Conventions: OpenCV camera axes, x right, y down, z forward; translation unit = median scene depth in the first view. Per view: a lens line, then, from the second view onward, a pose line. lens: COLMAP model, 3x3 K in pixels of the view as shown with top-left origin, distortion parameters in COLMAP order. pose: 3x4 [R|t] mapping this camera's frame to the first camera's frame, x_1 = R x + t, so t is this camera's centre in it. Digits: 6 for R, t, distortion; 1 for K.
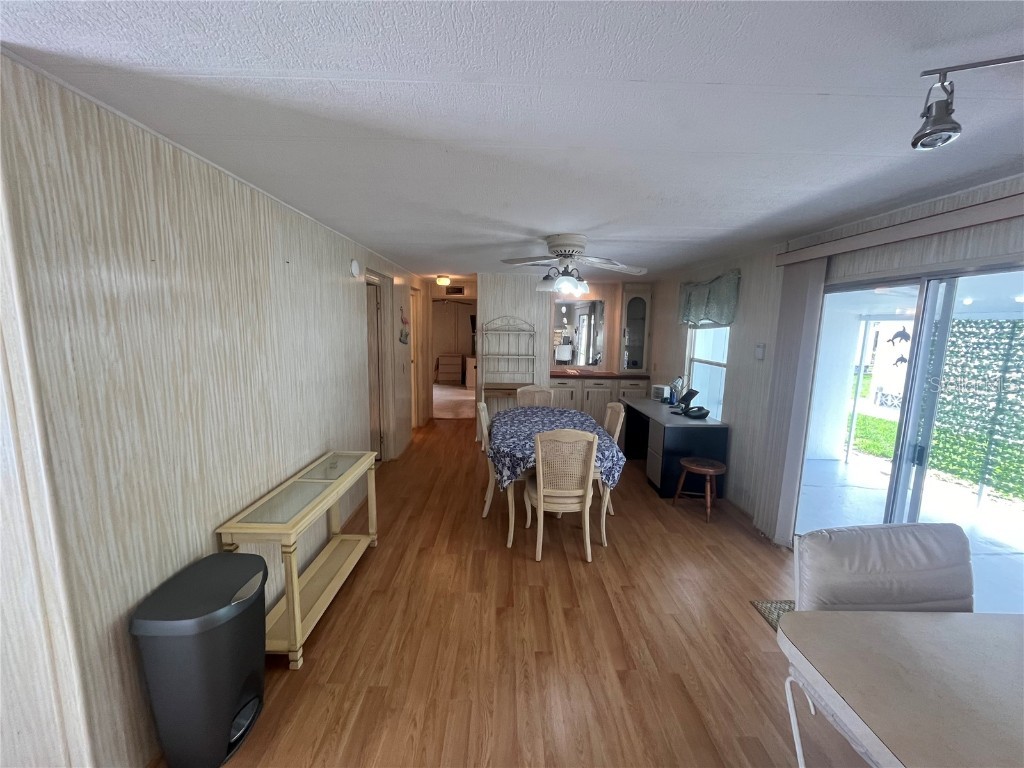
lens RADIAL K [[412.0, 0, 510.0], [0, 412.0, 385.1], [0, 0, 1]] dist [-0.005980, -0.000358]
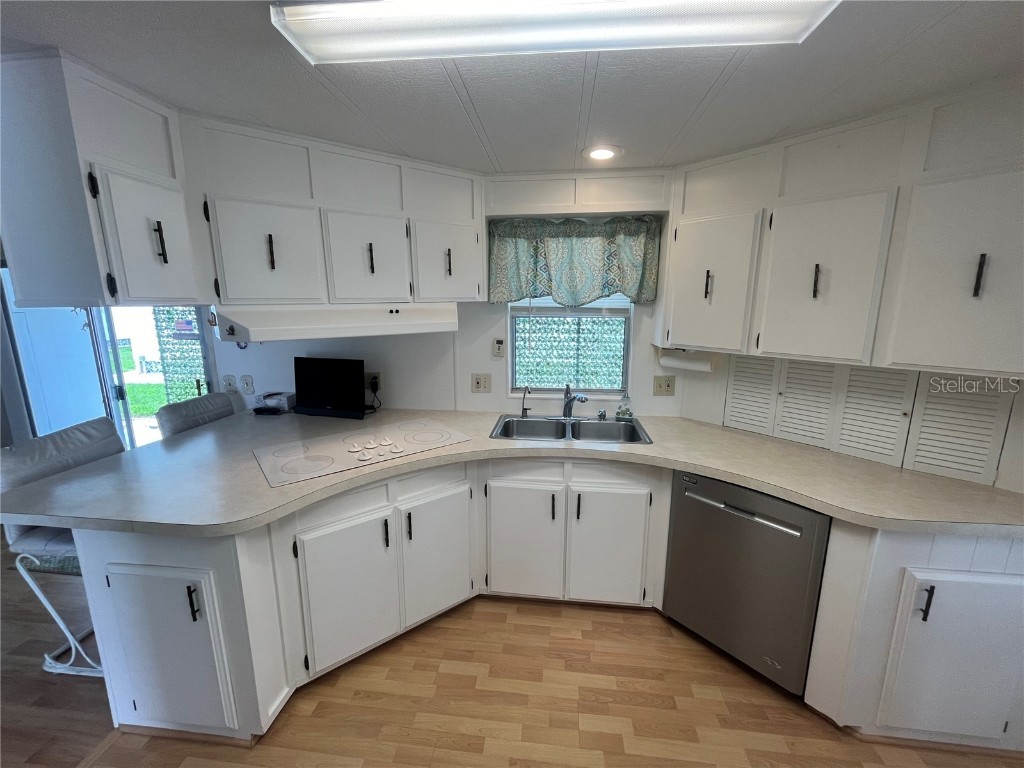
lens RADIAL K [[412.0, 0, 514.1], [0, 412.0, 382.2], [0, 0, 1]] dist [-0.005980, -0.000358]
pose [[0.113344, -0.204566, 0.972268, -0.277080], [0.145657, 0.971423, 0.187408, 0.098979], [-0.982821, 0.120376, 0.139901, -0.733245]]
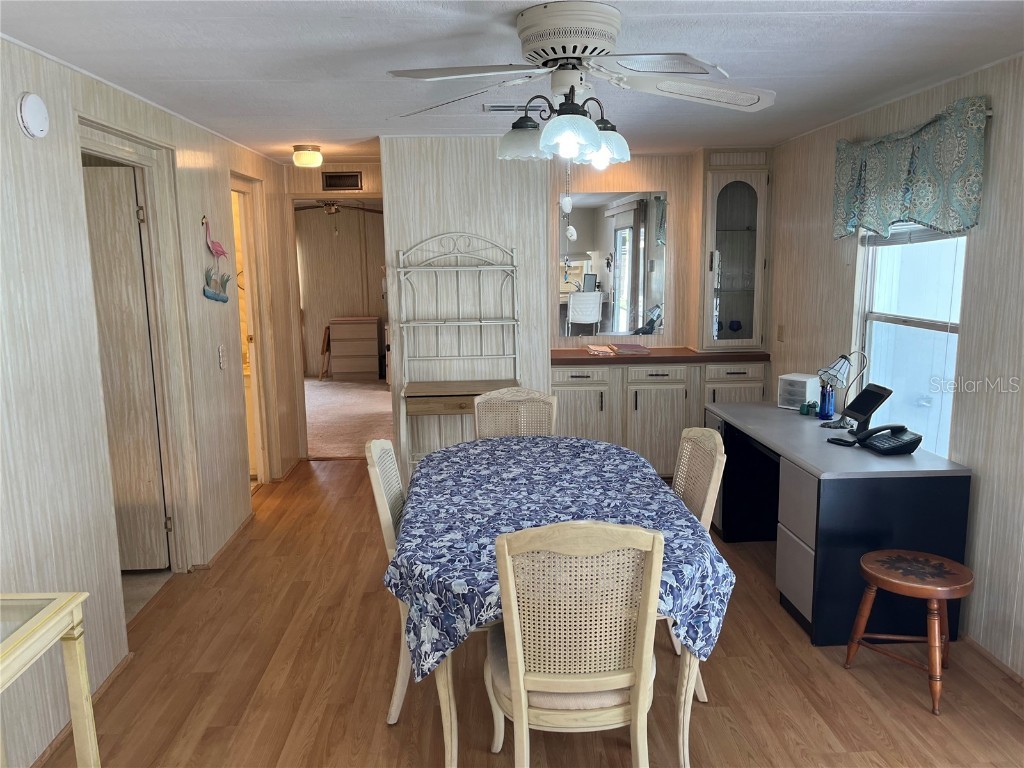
lens RADIAL K [[774.7, 0, 509.6], [0, 774.7, 384.2], [0, 0, 1]] dist [0.064640, -0.091288]
pose [[0.999090, -0.035582, 0.023497, 0.041032], [0.035138, 0.999201, 0.019035, -0.021395], [-0.024155, -0.018192, 0.999543, 0.199359]]
